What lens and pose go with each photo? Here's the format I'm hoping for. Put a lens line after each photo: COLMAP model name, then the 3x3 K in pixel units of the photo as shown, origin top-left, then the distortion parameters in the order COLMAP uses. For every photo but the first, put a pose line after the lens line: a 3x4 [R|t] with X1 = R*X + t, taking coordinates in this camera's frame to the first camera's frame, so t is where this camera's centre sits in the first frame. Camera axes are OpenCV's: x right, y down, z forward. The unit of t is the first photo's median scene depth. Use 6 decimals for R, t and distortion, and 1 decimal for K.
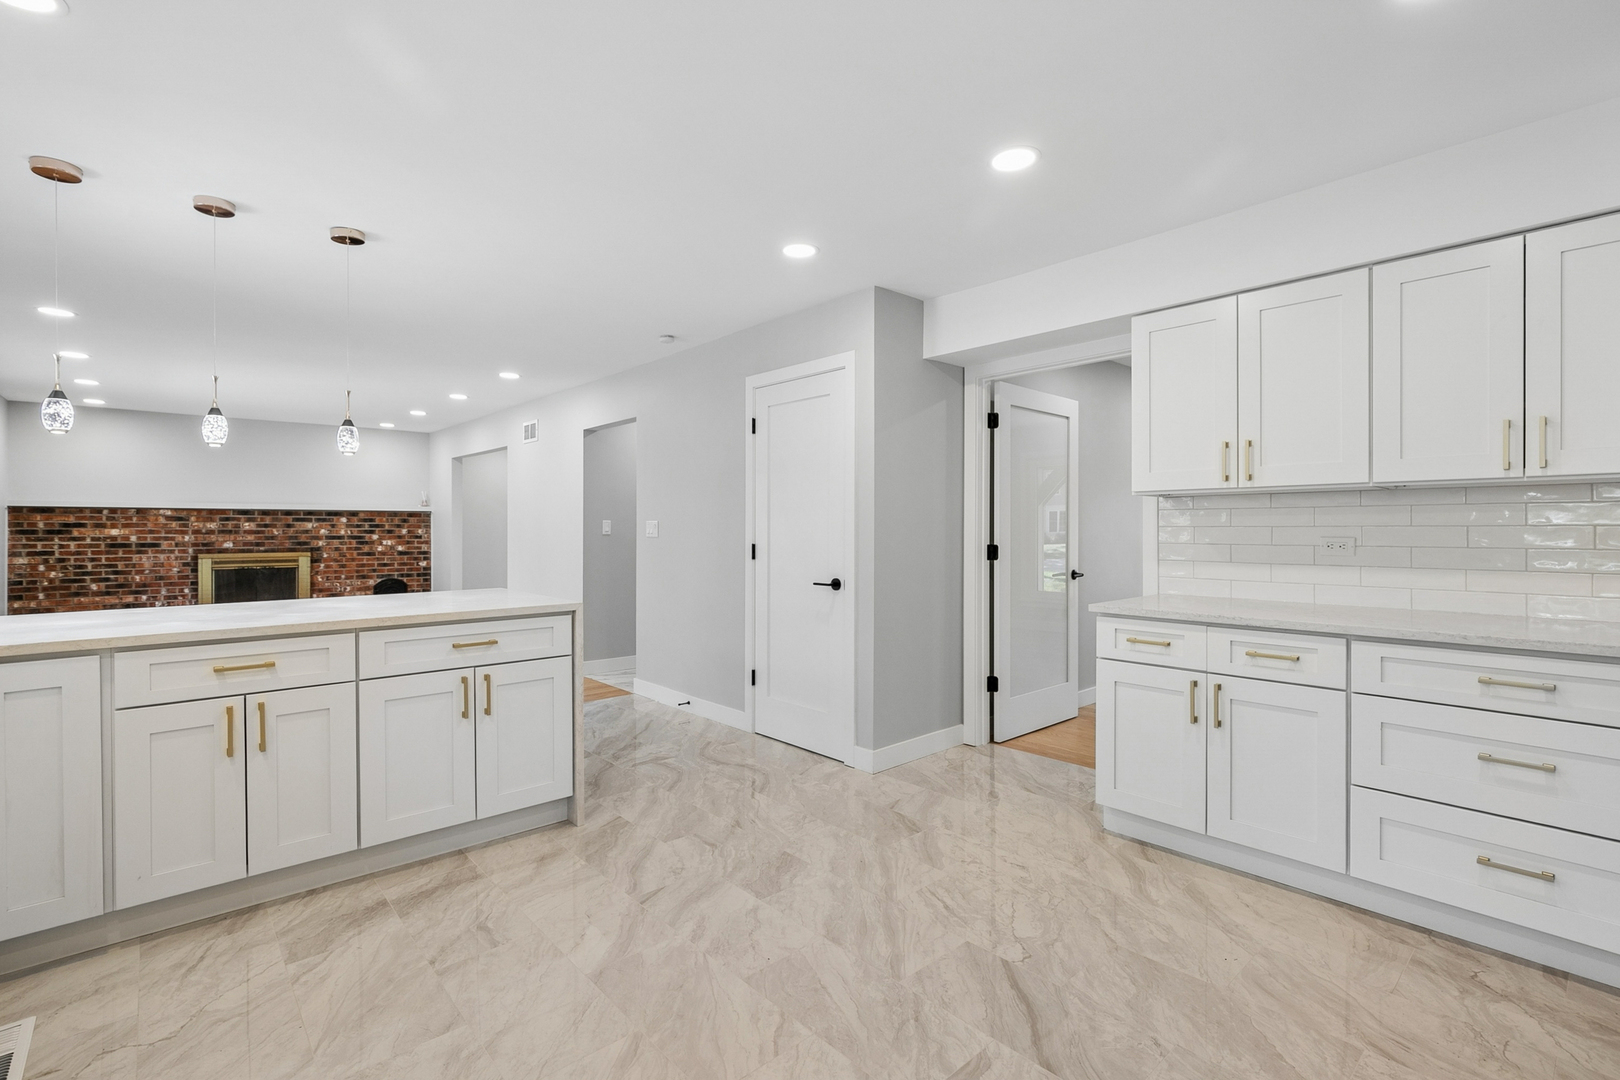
lens RADIAL K [[746.9, 0, 794.8], [0, 746.9, 530.2], [0, 0, 1]] dist [-0.017173, 0.008178]
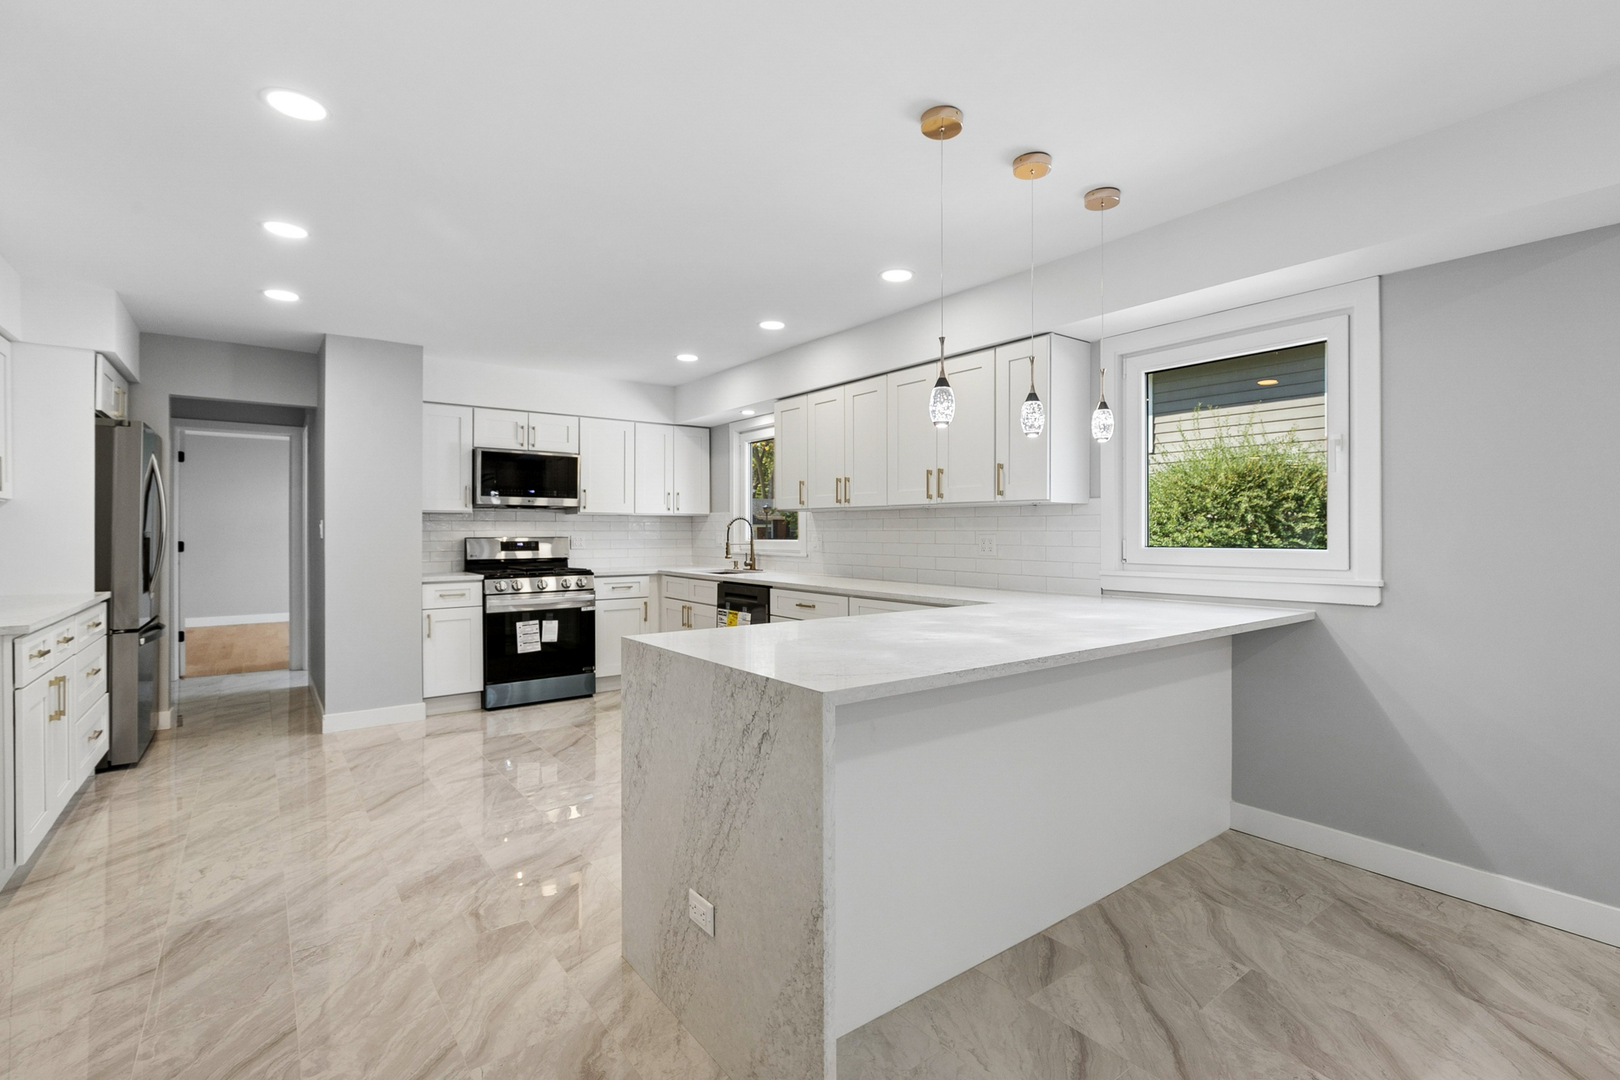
lens RADIAL K [[746.9, 0, 802.3], [0, 746.9, 526.7], [0, 0, 1]] dist [-0.017173, 0.008178]
pose [[-0.996917, 0.005405, 0.078280, -0.206687], [0.005264, 0.999984, -0.002005, -0.002092], [-0.078289, -0.001587, -0.996929, 0.684099]]
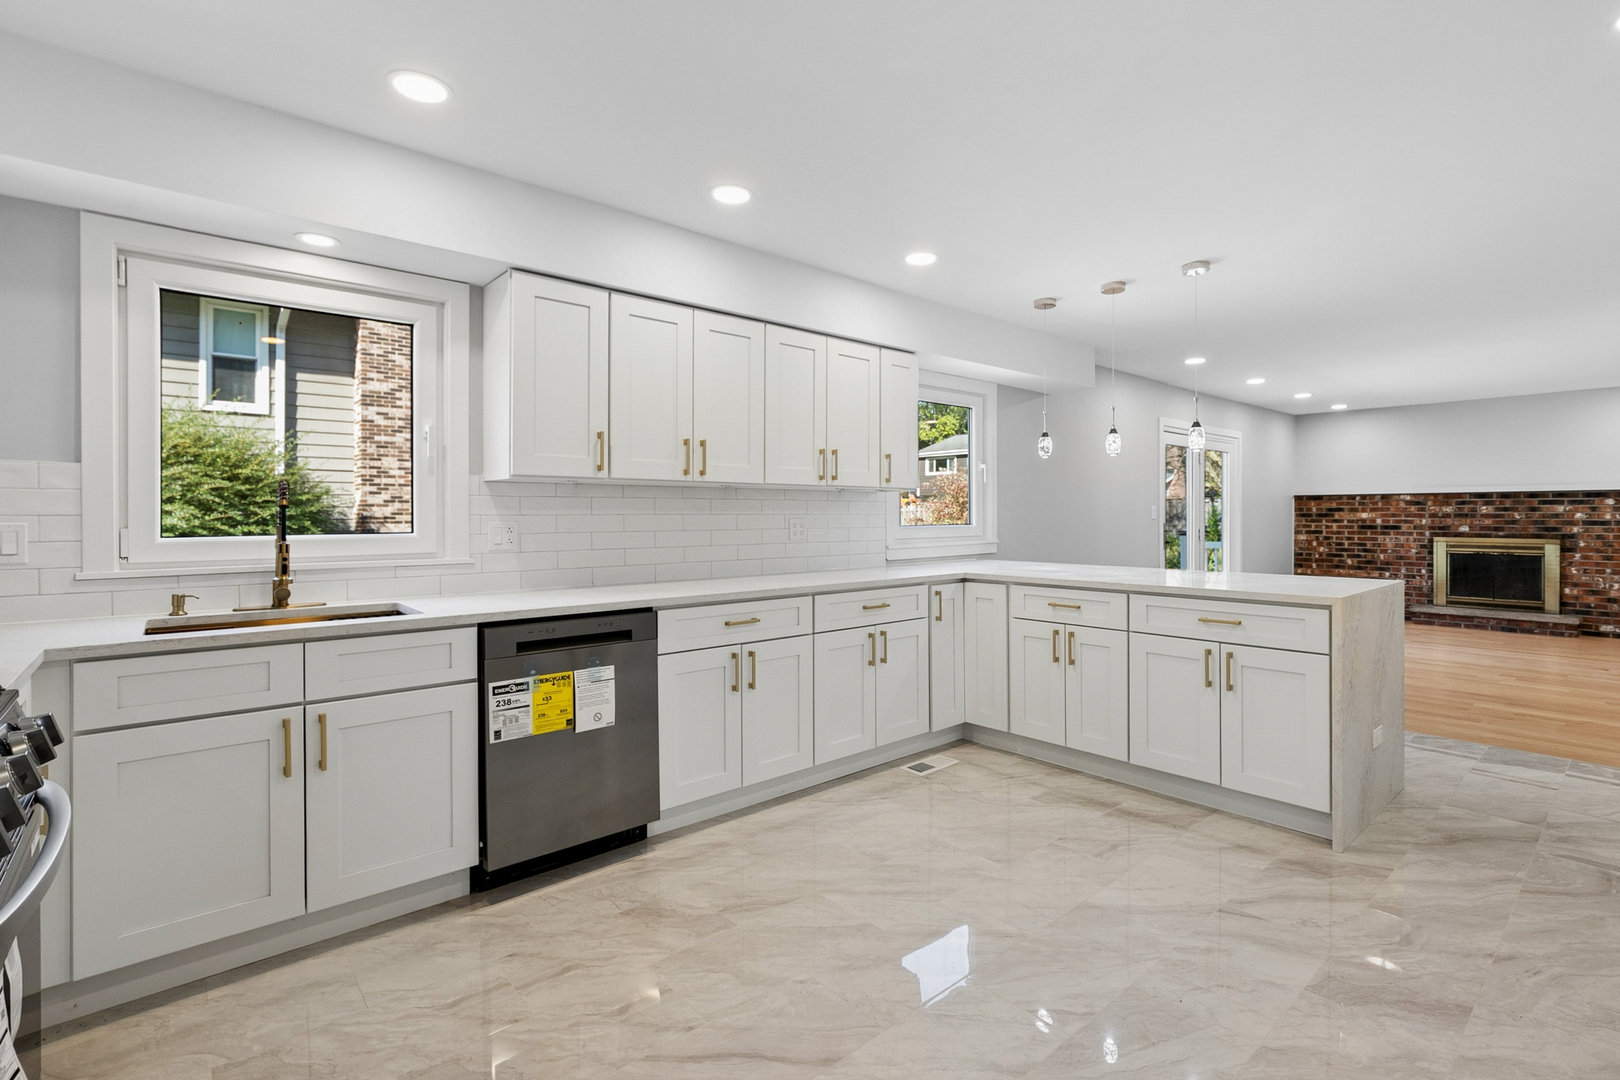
lens RADIAL K [[746.9, 0, 842.3], [0, 746.9, 516.2], [0, 0, 1]] dist [-0.017173, 0.008178]
pose [[0.017746, 0.005350, -0.999828, 0.232893], [-0.001585, 0.999985, 0.005323, -0.001170], [0.999841, 0.001490, 0.017755, 0.162003]]
